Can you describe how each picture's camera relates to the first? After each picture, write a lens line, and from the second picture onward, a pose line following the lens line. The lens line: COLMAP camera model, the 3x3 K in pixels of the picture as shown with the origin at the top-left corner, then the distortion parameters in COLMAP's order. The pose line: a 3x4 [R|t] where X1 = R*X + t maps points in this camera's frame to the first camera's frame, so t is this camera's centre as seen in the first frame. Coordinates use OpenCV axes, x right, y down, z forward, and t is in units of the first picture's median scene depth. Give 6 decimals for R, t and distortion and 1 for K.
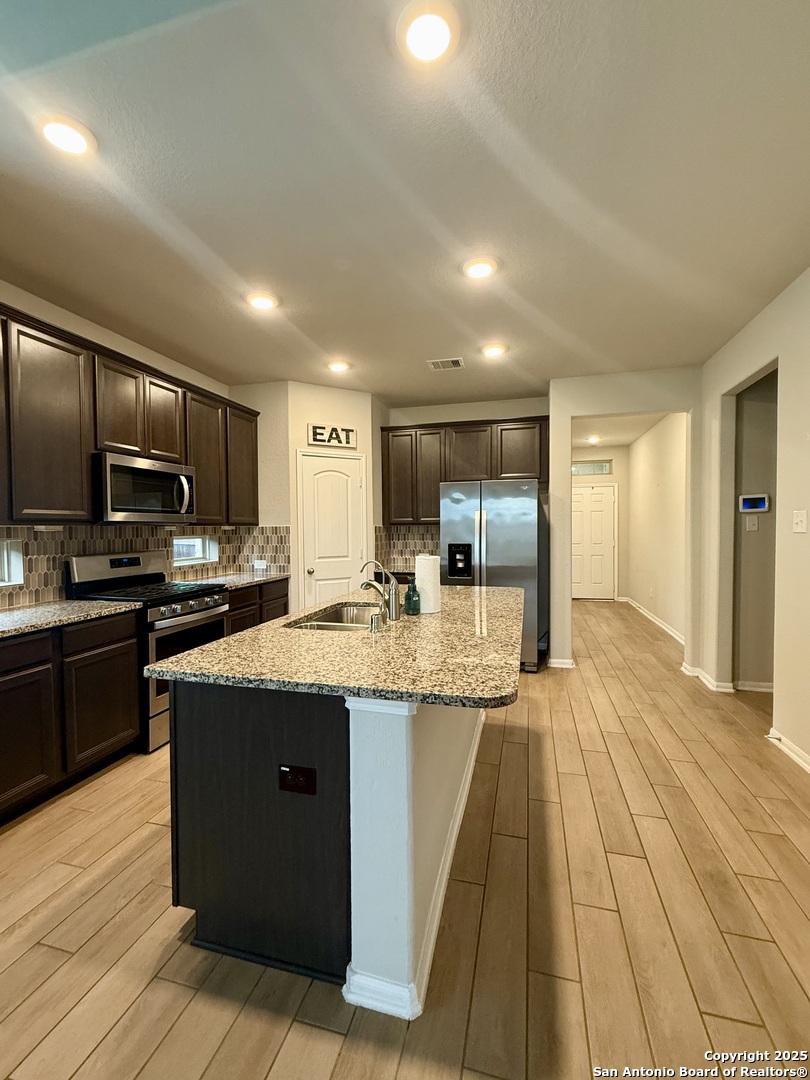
lens RADIAL K [[461.2, 0, 406.2], [0, 461.2, 539.4], [0, 0, 1]] dist [-0.001988, -0.000354]
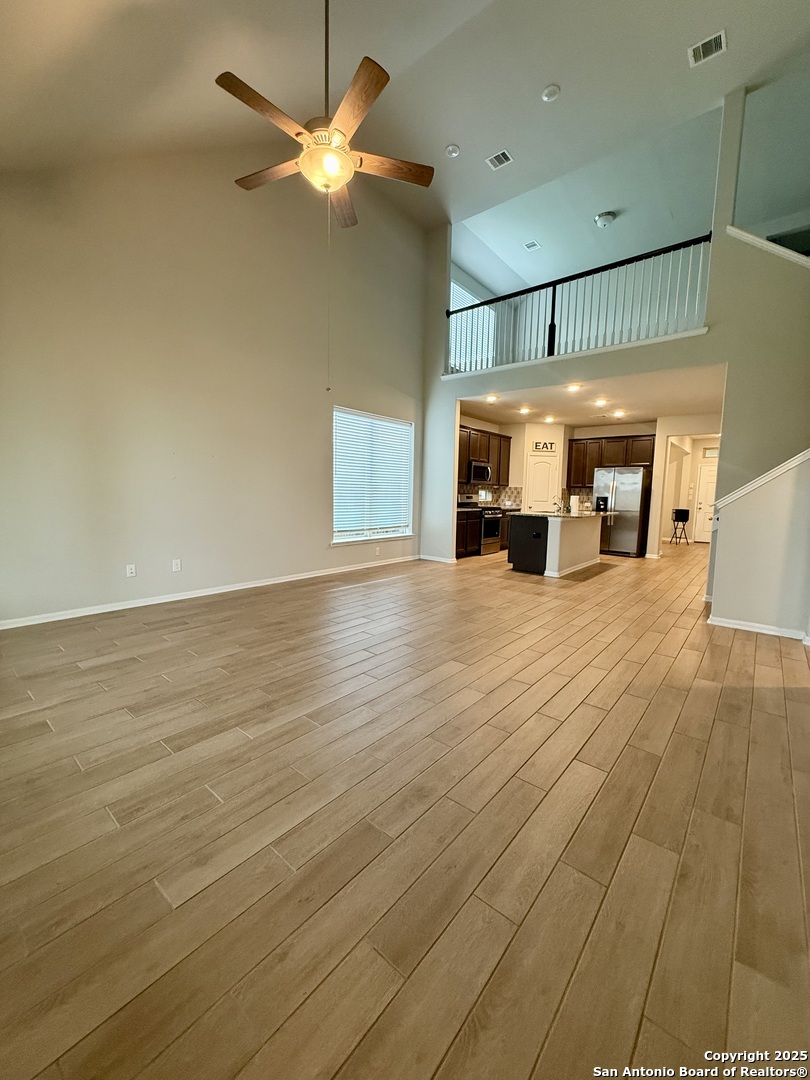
lens RADIAL K [[432.3, 0, 409.6], [0, 432.3, 541.4], [0, 0, 1]] dist [-0.001624, -0.000025]
pose [[0.910025, 0.073377, -0.408007, 0.138828], [-0.038635, 0.994939, 0.092760, 0.065547], [0.412749, -0.068651, 0.908254, -1.242361]]
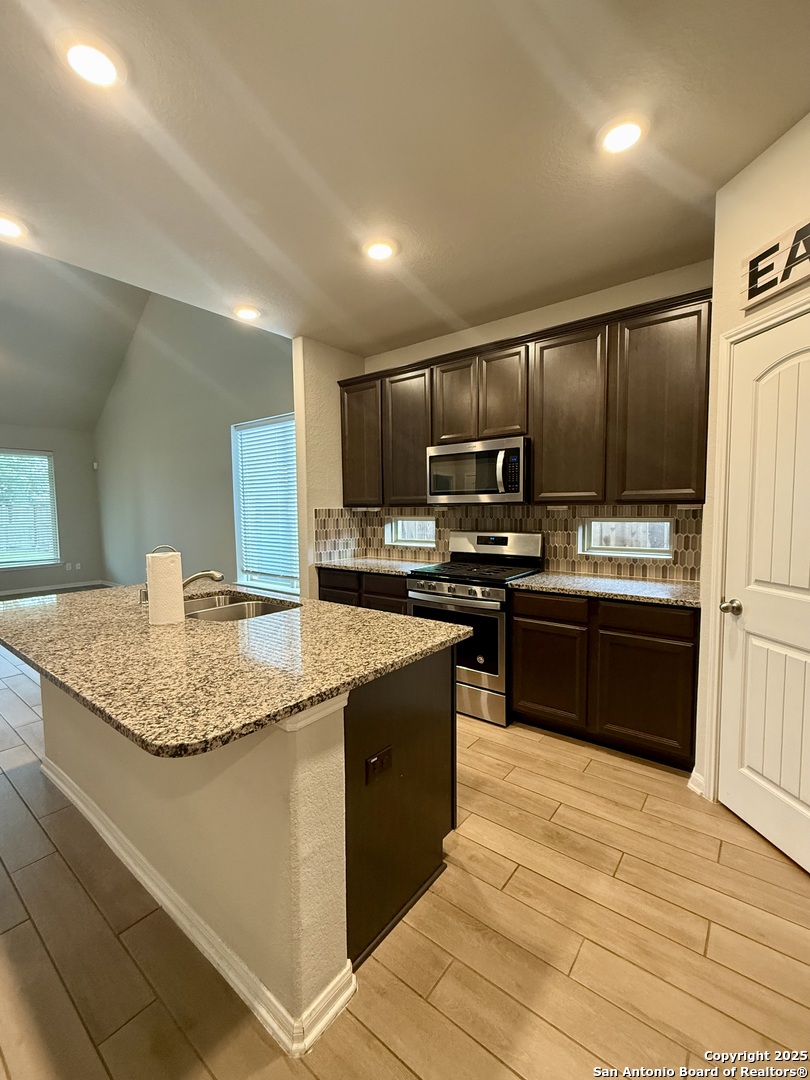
lens RADIAL K [[461.2, 0, 407.8], [0, 461.2, 541.2], [0, 0, 1]] dist [-0.001988, -0.000354]
pose [[-0.395410, 0.080795, -0.914944, 0.327209], [-0.007991, 0.995783, 0.091387, -0.033034], [0.918470, 0.043446, -0.393097, 0.924269]]
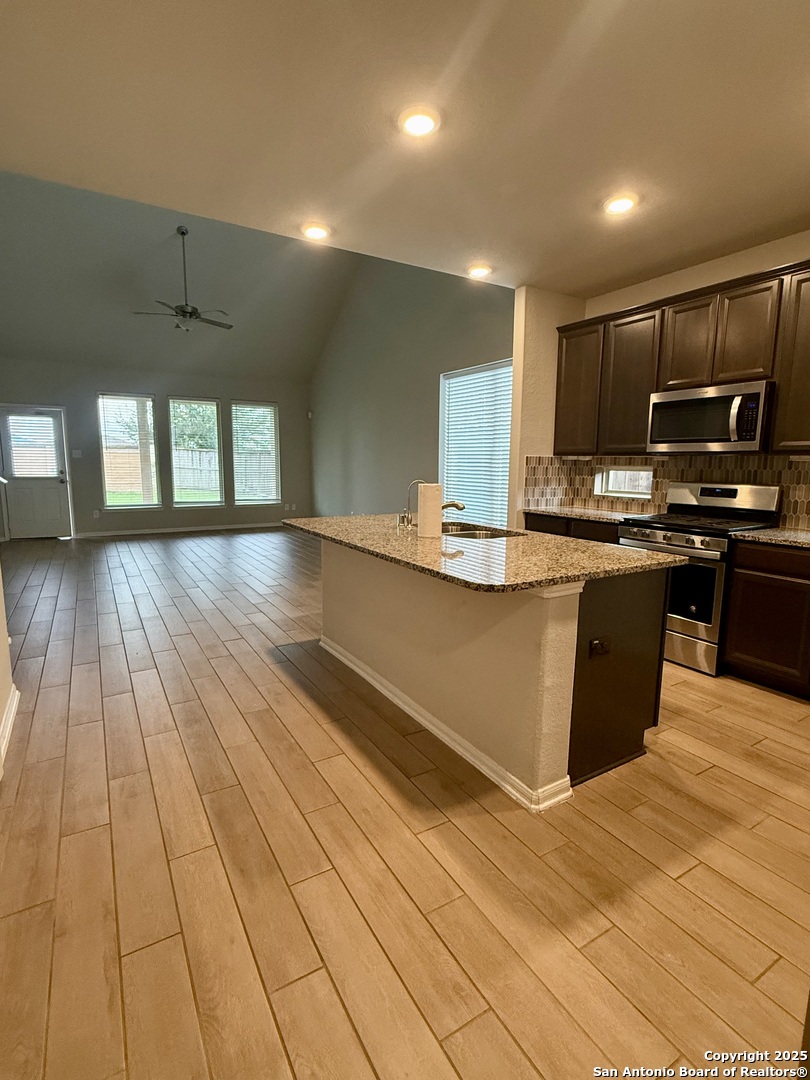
lens RADIAL K [[526.7, 0, 406.7], [0, 526.7, 540.0], [0, 0, 1]] dist [-0.002166, 0.001860]
pose [[-0.695175, 0.108874, -0.710548, 0.513250], [-0.021473, 0.984877, 0.171917, -0.023108], [0.718520, 0.134770, -0.682324, 0.976364]]
